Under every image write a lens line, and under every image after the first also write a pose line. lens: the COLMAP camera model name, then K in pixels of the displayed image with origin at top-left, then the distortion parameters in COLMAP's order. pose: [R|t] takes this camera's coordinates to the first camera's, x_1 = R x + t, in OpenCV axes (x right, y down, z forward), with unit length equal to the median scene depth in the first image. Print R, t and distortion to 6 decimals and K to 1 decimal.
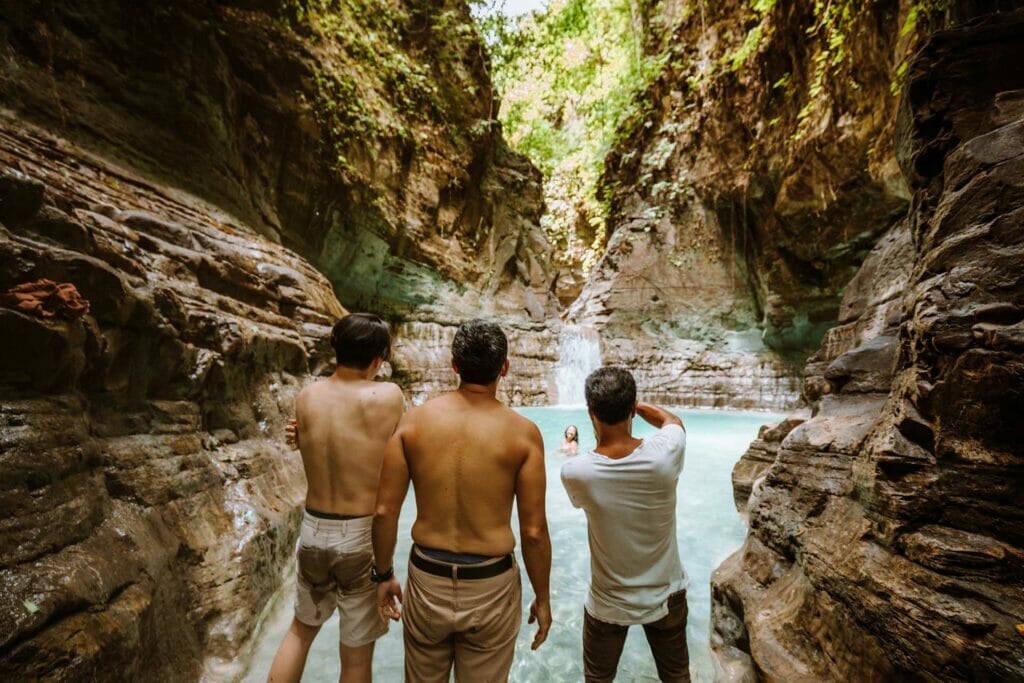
lens RADIAL K [[467.3, 0, 515.0], [0, 467.3, 340.7], [0, 0, 1]] dist [-0.037351, 0.006195]
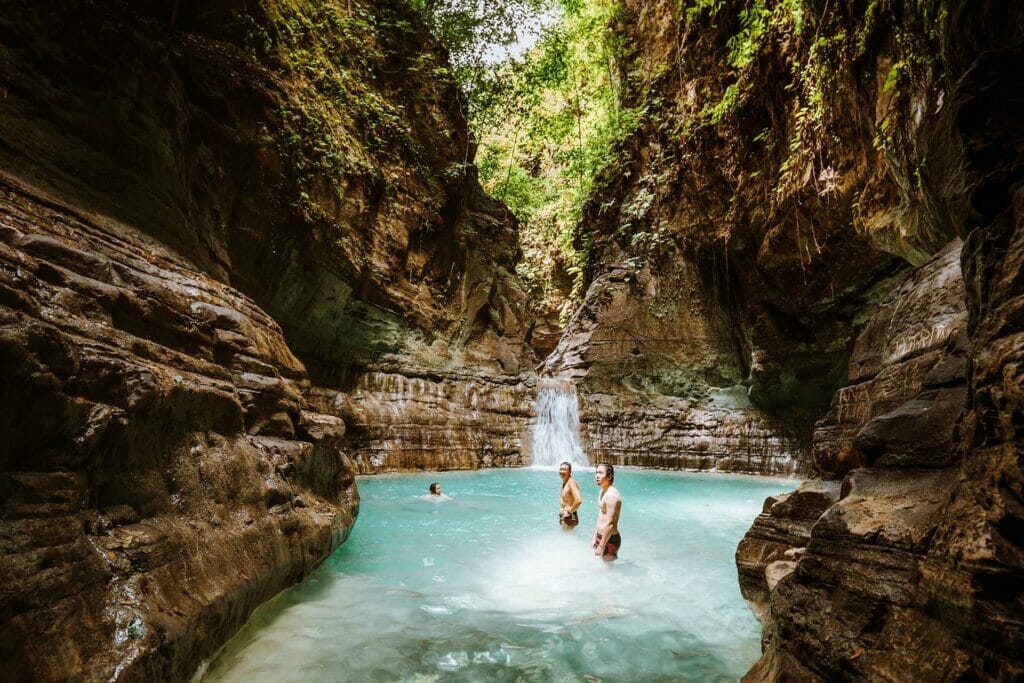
lens RADIAL K [[494.1, 0, 515.4], [0, 494.1, 340.0], [0, 0, 1]] dist [-0.030278, 0.000370]
pose [[0.998143, 0.020341, 0.057412, -0.001450], [-0.013987, 0.993944, -0.108990, -0.001956], [-0.059282, 0.107984, 0.992384, 0.020275]]
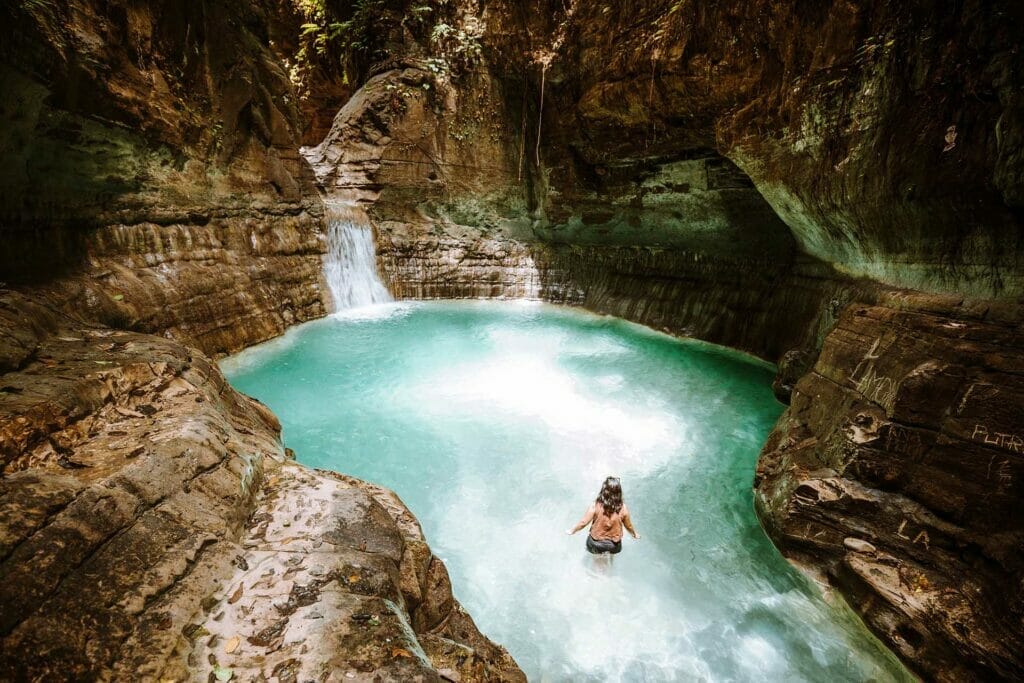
lens RADIAL K [[467.3, 0, 515.0], [0, 467.3, 340.7], [0, 0, 1]] dist [-0.037351, 0.006195]
pose [[0.765311, -0.165778, 0.621945, -0.197135], [-0.087256, 0.930623, 0.355426, -0.144243], [-0.637718, -0.326280, 0.697751, 0.219236]]
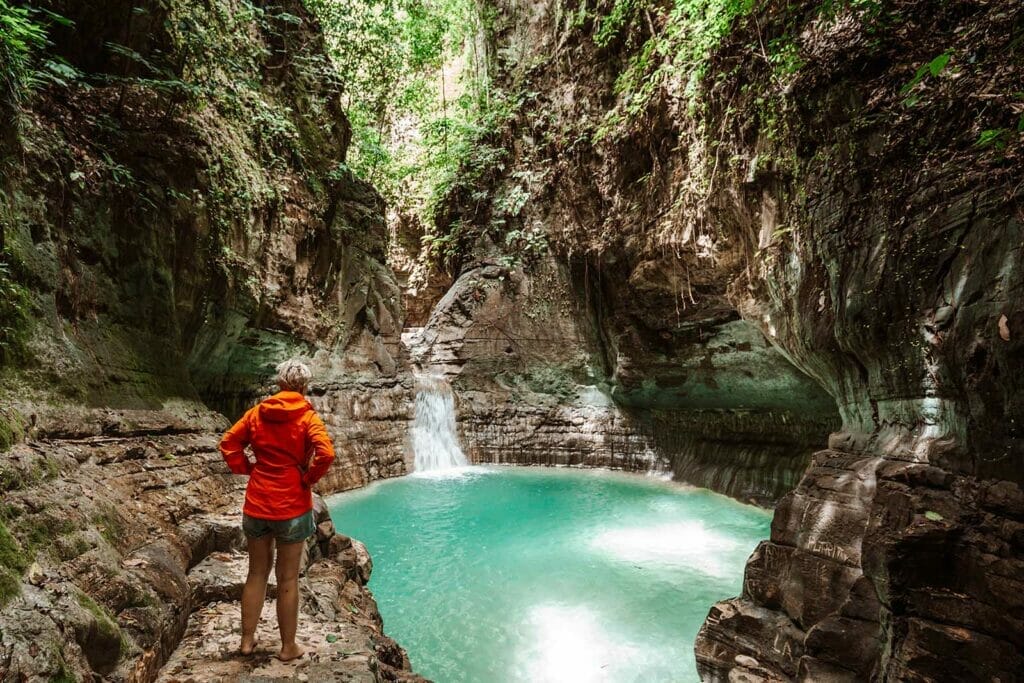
lens RADIAL K [[553.9, 0, 443.2], [0, 553.9, 292.9], [0, 0, 1]] dist [-0.024657, 0.000165]
pose [[0.958698, 0.019671, 0.283745, -0.182482], [-0.006466, 0.998855, -0.047397, -0.175284], [-0.284352, 0.043605, 0.957728, -0.081808]]
